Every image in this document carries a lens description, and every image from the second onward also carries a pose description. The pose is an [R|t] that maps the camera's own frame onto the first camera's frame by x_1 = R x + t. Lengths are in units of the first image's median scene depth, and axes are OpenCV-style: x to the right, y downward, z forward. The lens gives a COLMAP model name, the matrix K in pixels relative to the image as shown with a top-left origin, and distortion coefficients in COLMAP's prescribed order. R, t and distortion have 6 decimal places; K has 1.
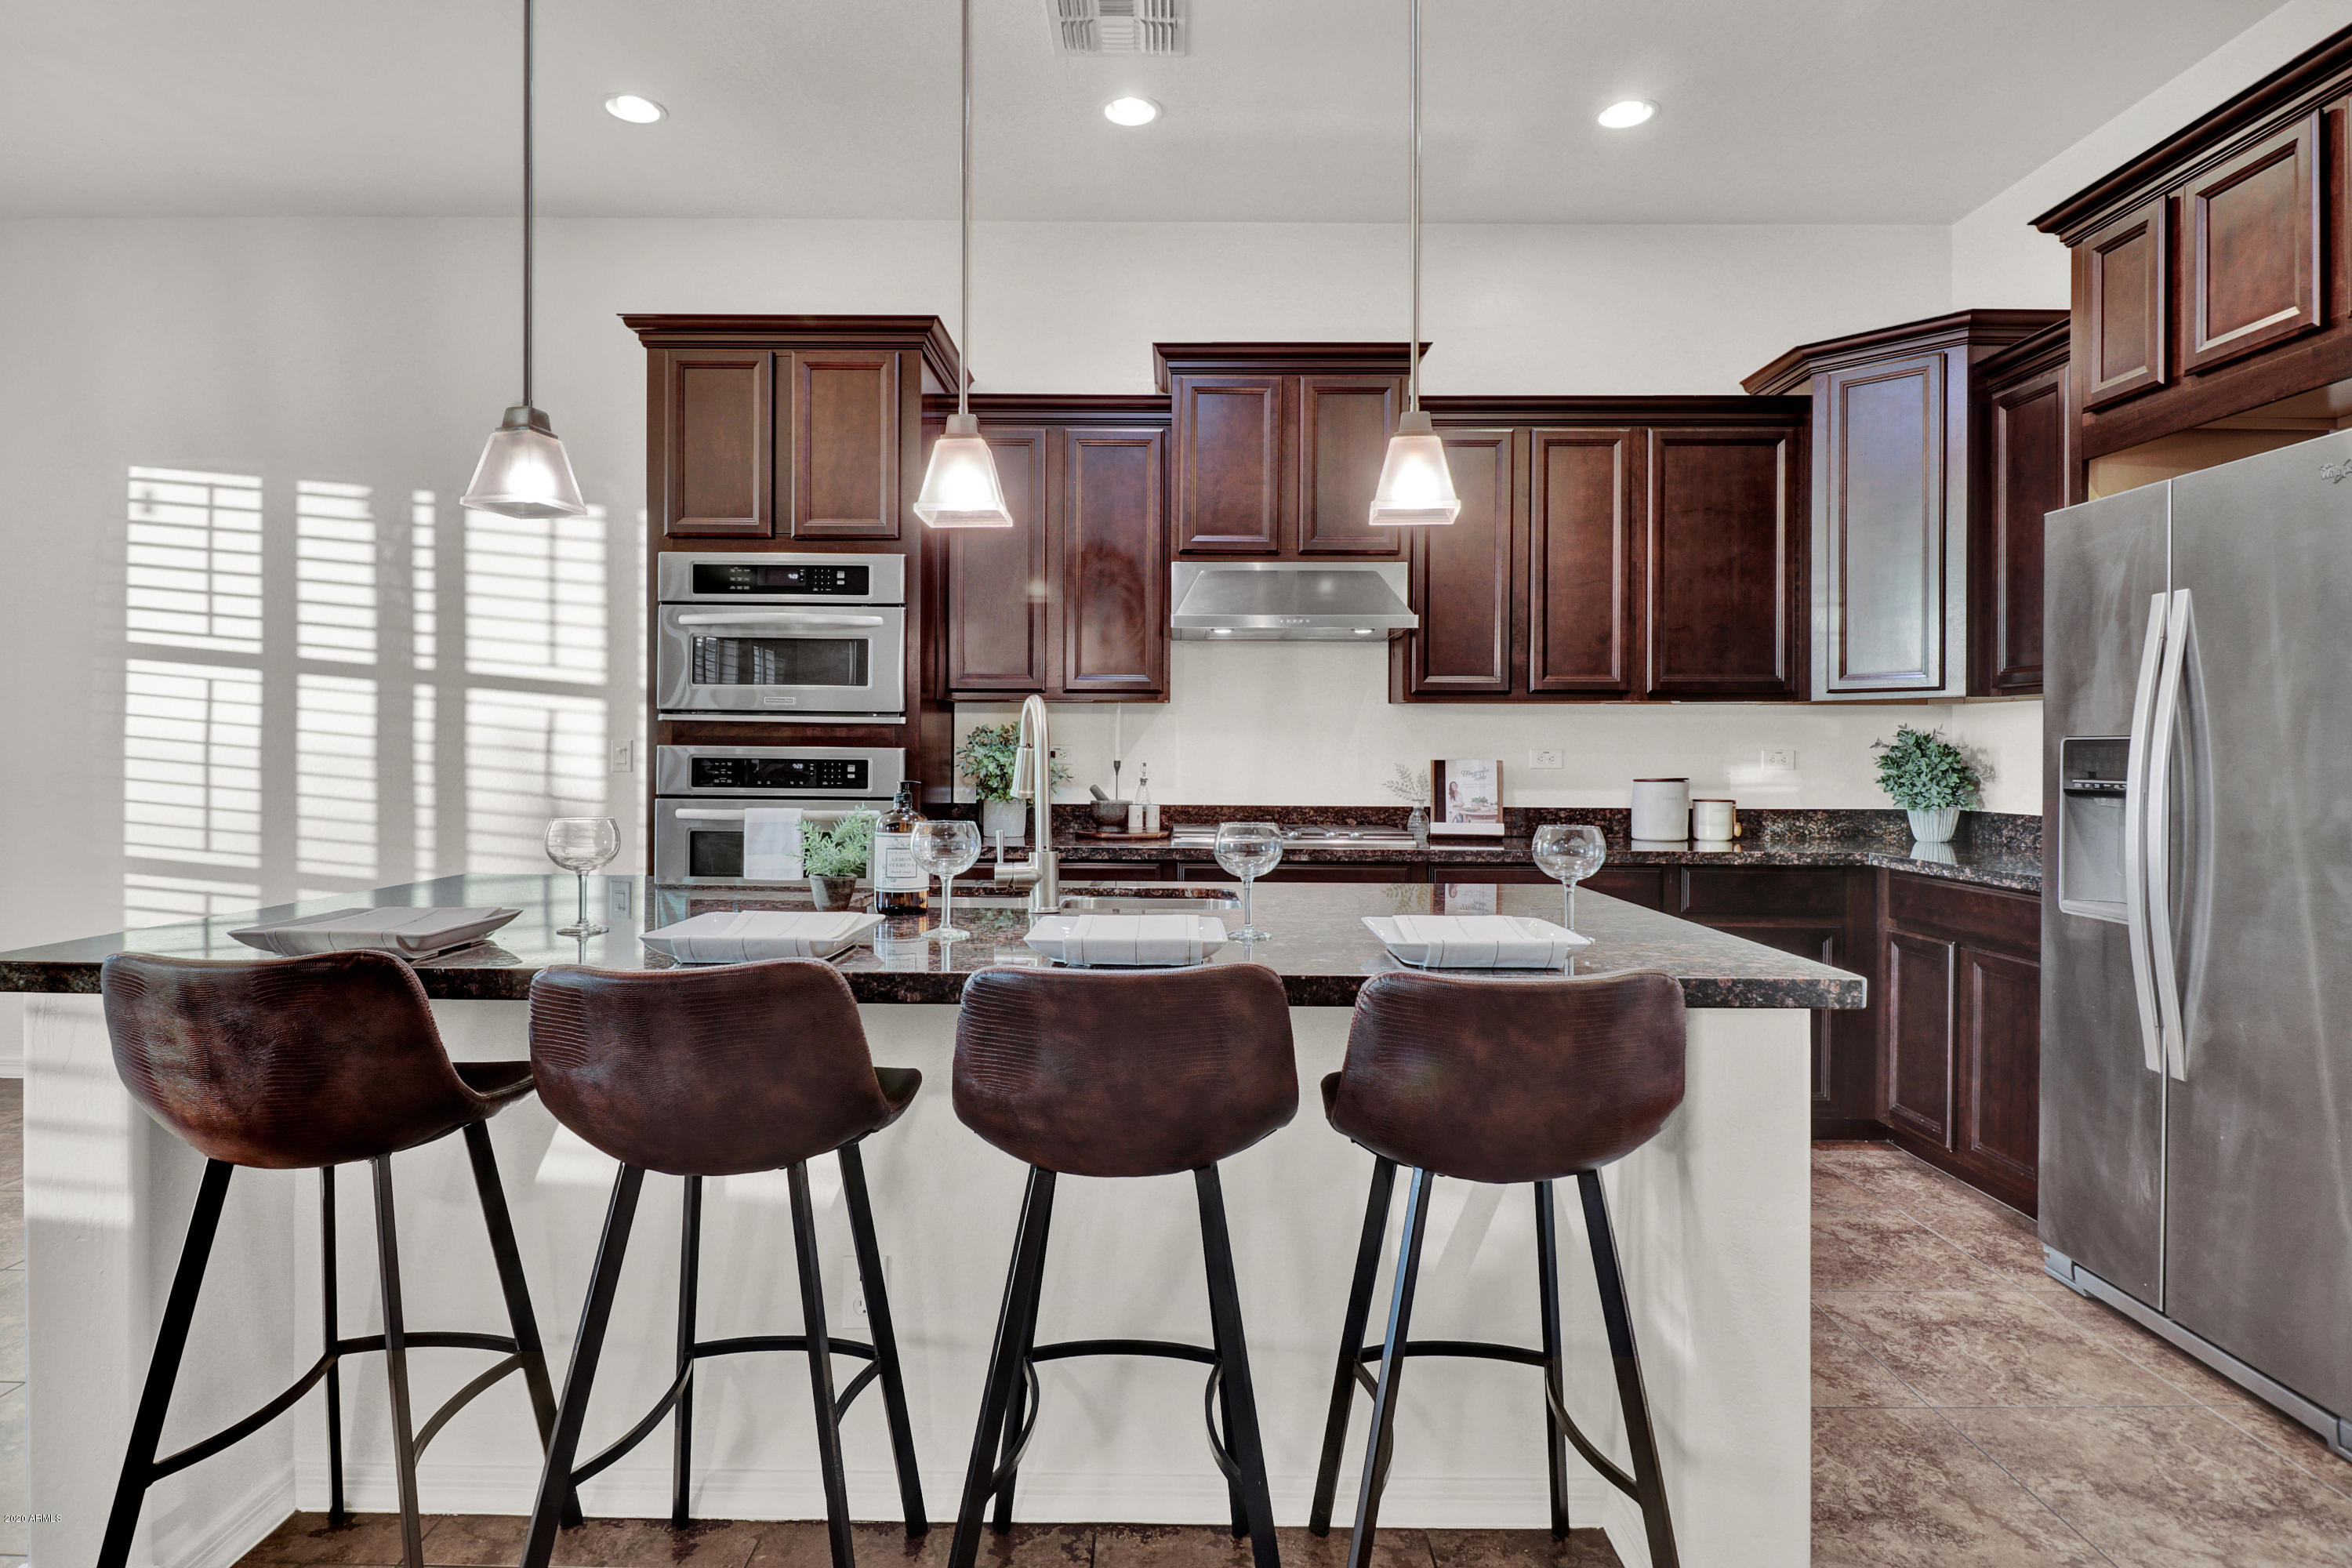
lens RADIAL K [[1289.8, 0, 1171.6], [0, 1289.8, 739.6], [0, 0, 1]] dist [0.003315, 0.000666]
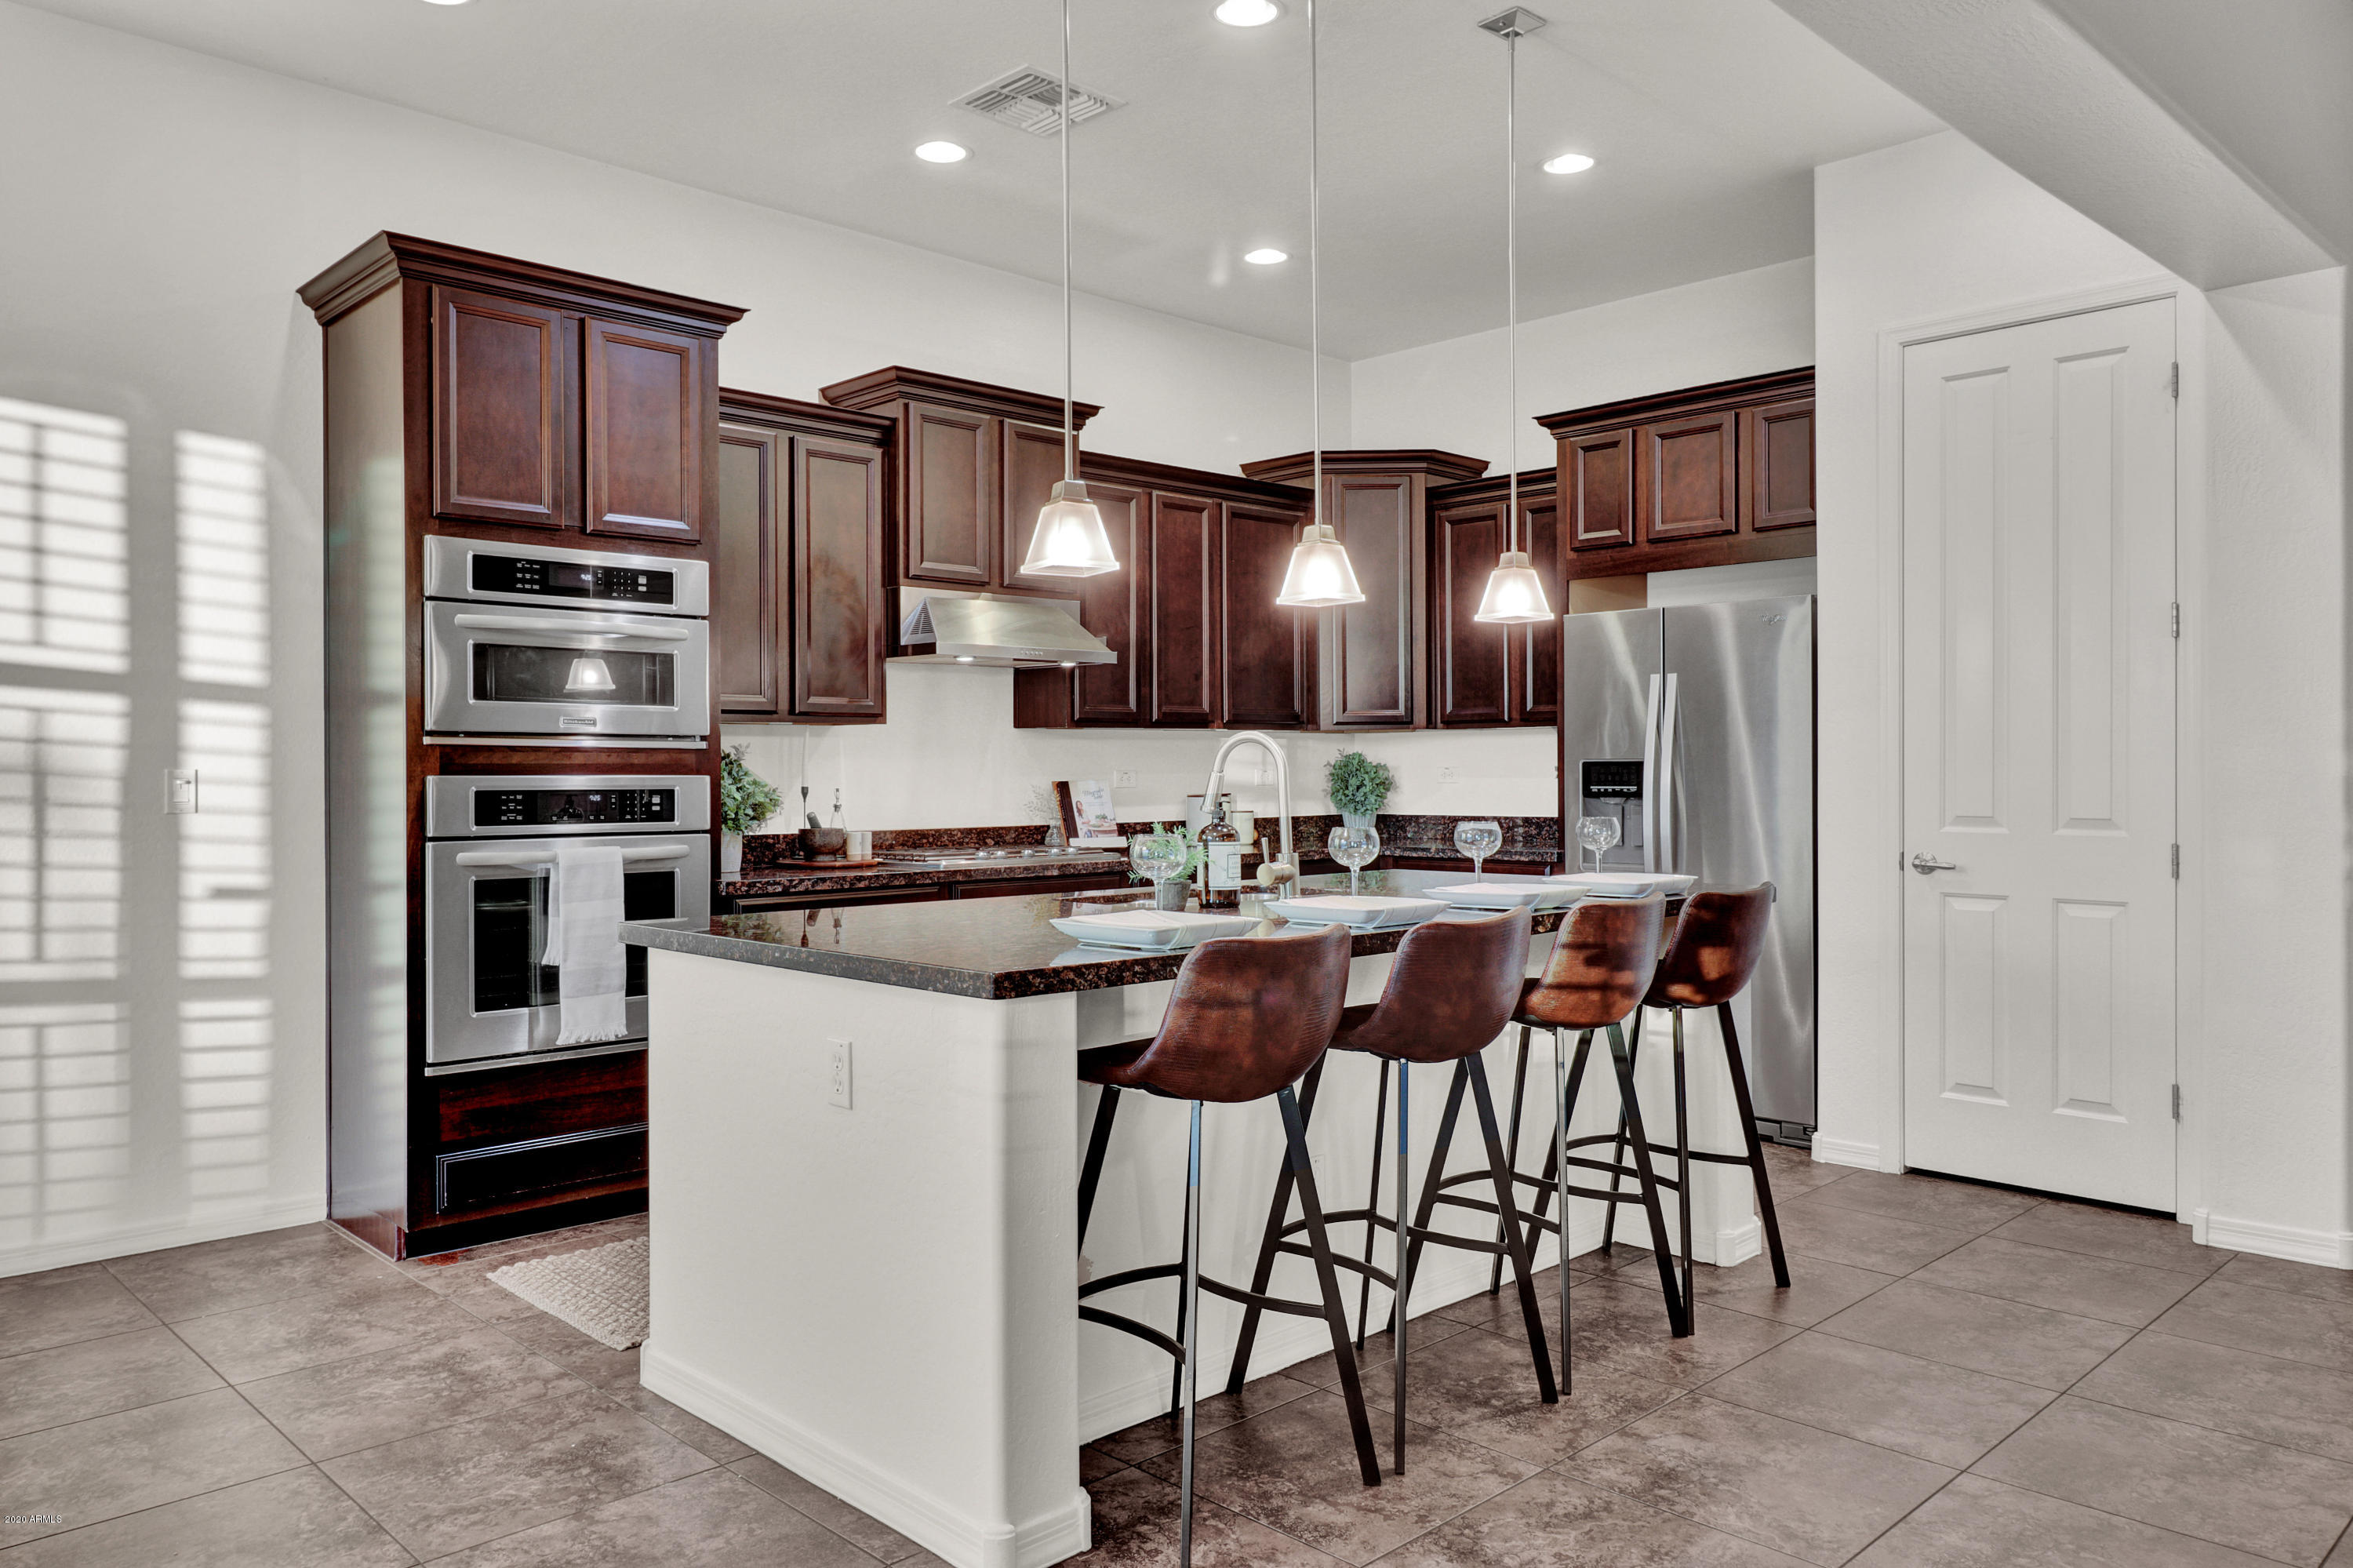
lens RADIAL K [[1617.6, 0, 1176.9], [0, 1617.6, 741.0], [0, 0, 1]] dist [0.080039, -0.000076]
pose [[0.716303, 0.003691, 0.697780, -0.770667], [0.003870, 0.999950, -0.009262, -0.005790], [-0.697779, 0.009335, 0.716252, -0.053413]]
